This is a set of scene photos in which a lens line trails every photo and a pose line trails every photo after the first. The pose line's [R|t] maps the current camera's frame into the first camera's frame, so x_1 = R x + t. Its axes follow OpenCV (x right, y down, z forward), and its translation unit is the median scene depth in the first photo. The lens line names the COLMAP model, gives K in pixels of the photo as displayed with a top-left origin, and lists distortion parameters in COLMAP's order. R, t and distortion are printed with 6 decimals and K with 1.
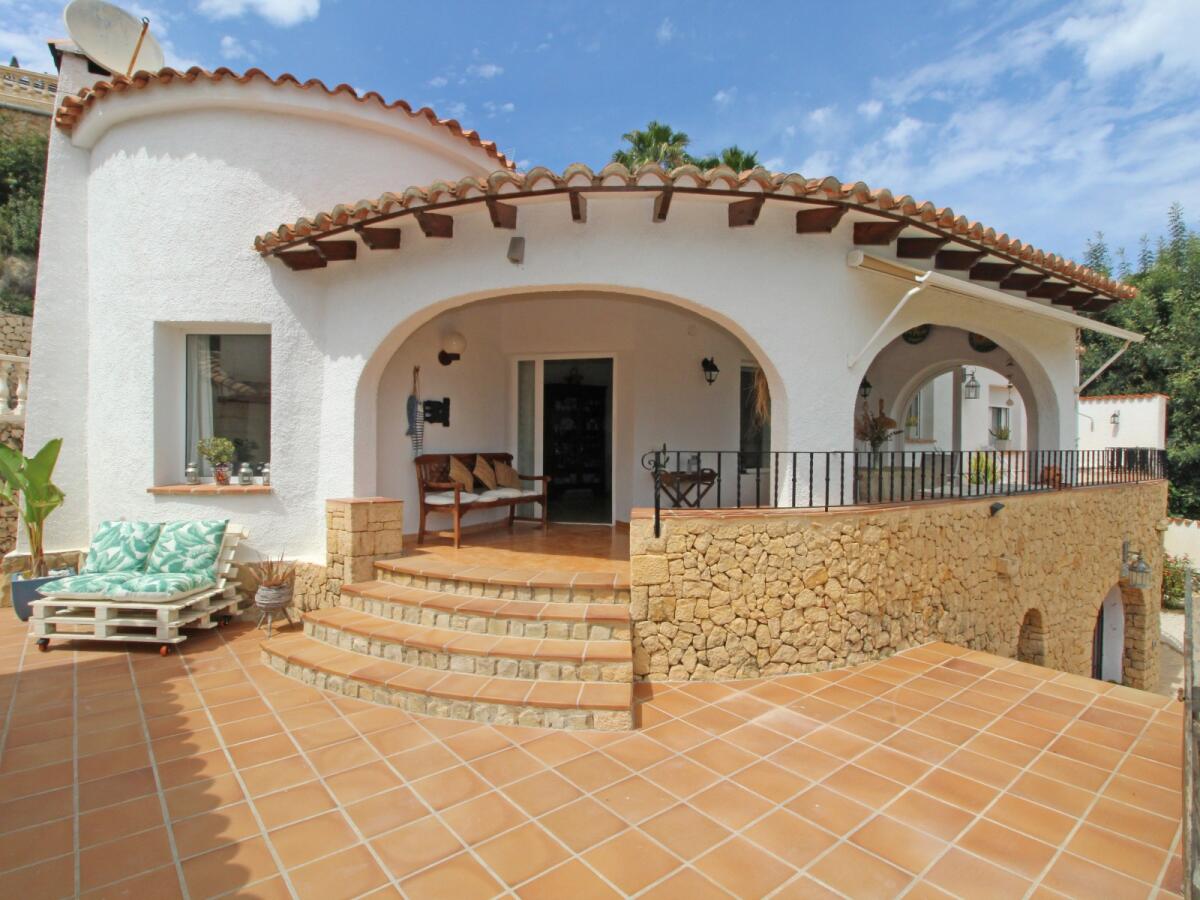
lens RADIAL K [[632.2, 0, 599.6], [0, 632.2, 447.8], [0, 0, 1]] dist [-0.005746, -0.004478]
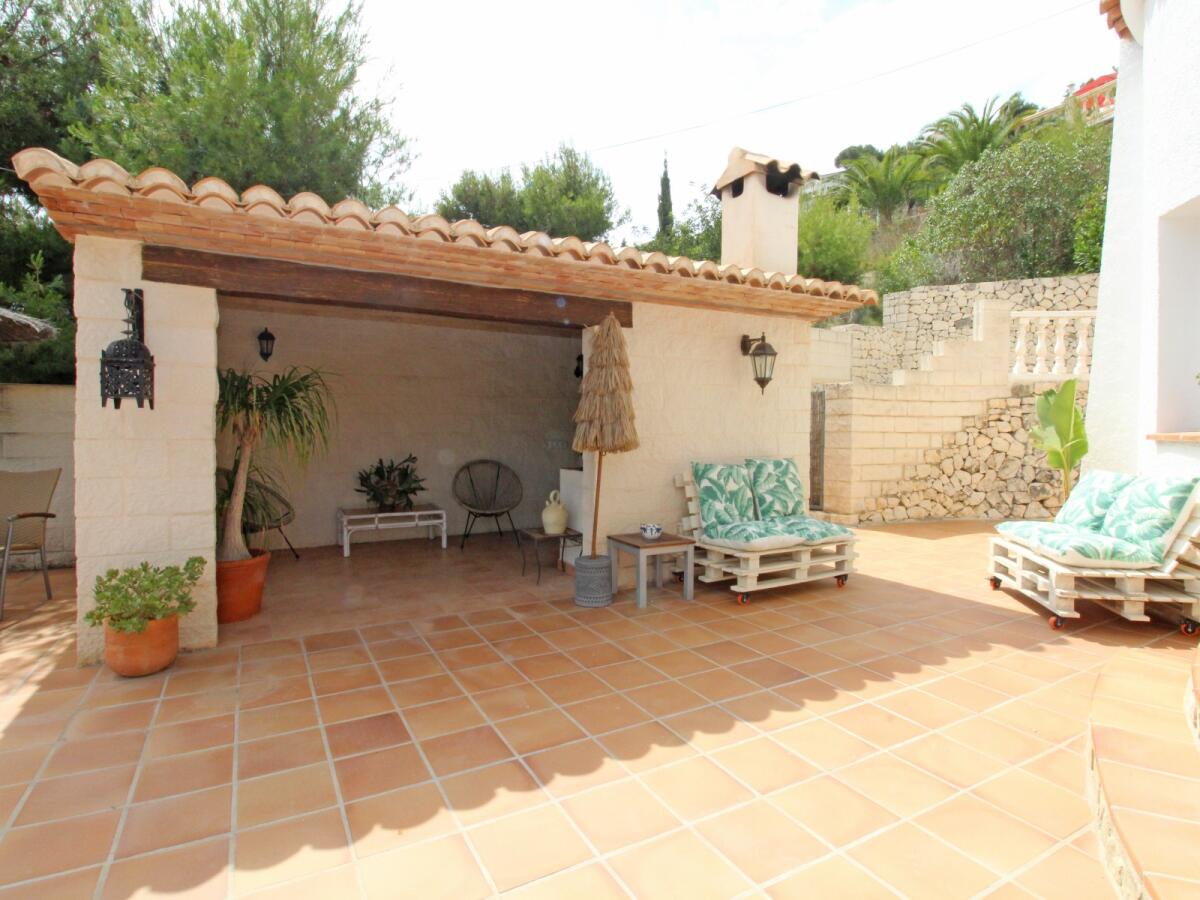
lens RADIAL K [[632.2, 0, 601.4], [0, 632.2, 443.3], [0, 0, 1]] dist [-0.005746, -0.004478]
pose [[-0.195846, 0.008537, -0.980598, 0.212335], [-0.012046, 0.999866, 0.011111, 0.088280], [0.980561, 0.013988, -0.195717, 0.573906]]
